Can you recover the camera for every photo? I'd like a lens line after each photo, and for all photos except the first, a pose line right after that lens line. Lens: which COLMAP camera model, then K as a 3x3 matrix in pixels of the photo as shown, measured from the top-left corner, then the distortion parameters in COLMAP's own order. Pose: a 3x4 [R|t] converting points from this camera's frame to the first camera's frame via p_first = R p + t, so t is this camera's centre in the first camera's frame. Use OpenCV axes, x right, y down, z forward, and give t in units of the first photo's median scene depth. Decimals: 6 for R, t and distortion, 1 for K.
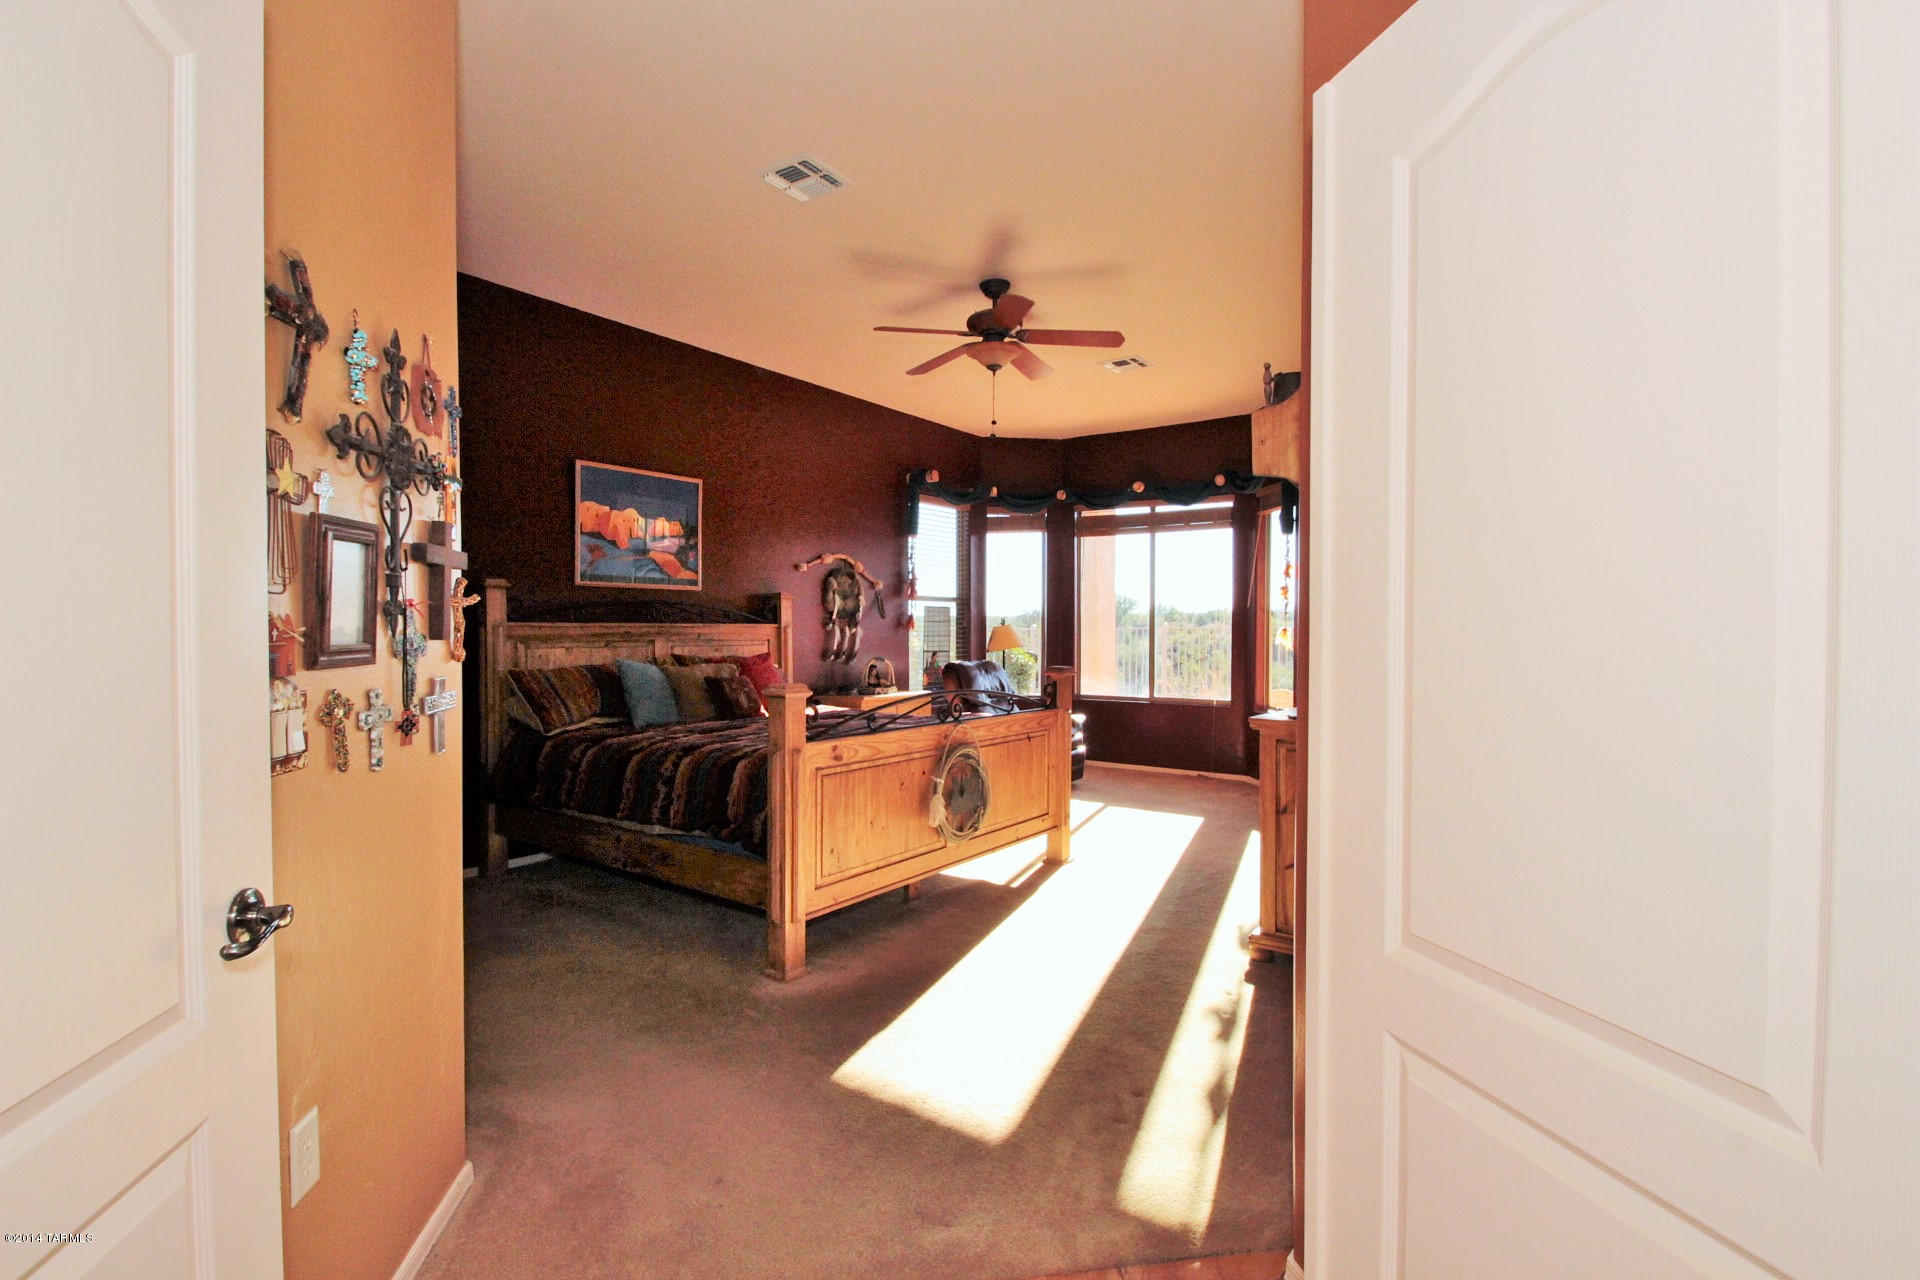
lens RADIAL K [[896.1, 0, 960.0], [0, 896.1, 640.0], [0, 0, 1]] dist [-0.000528, -0.000058]
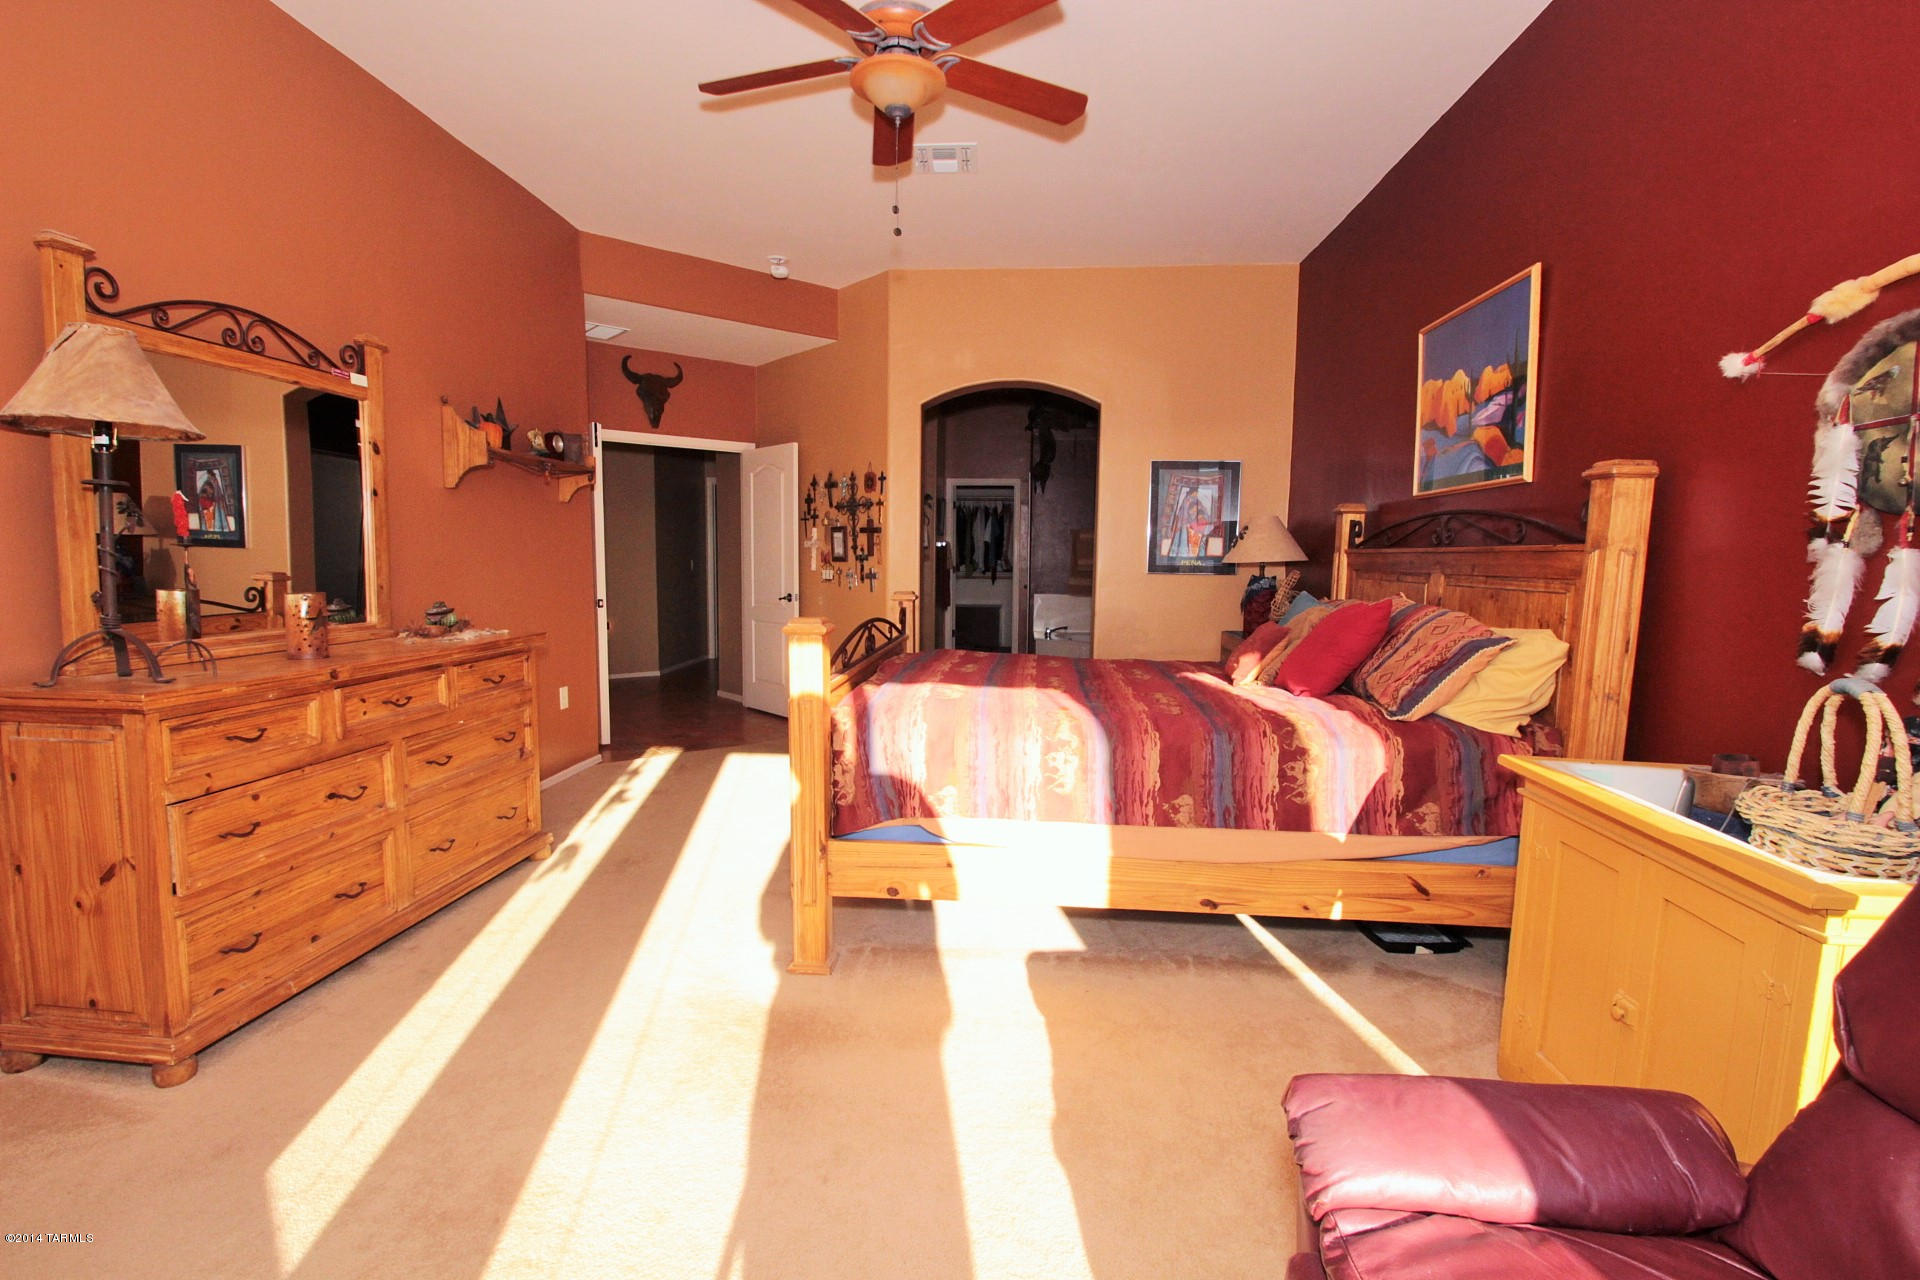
lens RADIAL K [[896.1, 0, 960.0], [0, 896.1, 640.0], [0, 0, 1]] dist [-0.000528, -0.000058]
pose [[-0.846140, 0.042171, -0.531290, 0.323045], [-0.014264, 0.994716, 0.101673, -0.012014], [0.532770, 0.093608, -0.841067, 1.457127]]
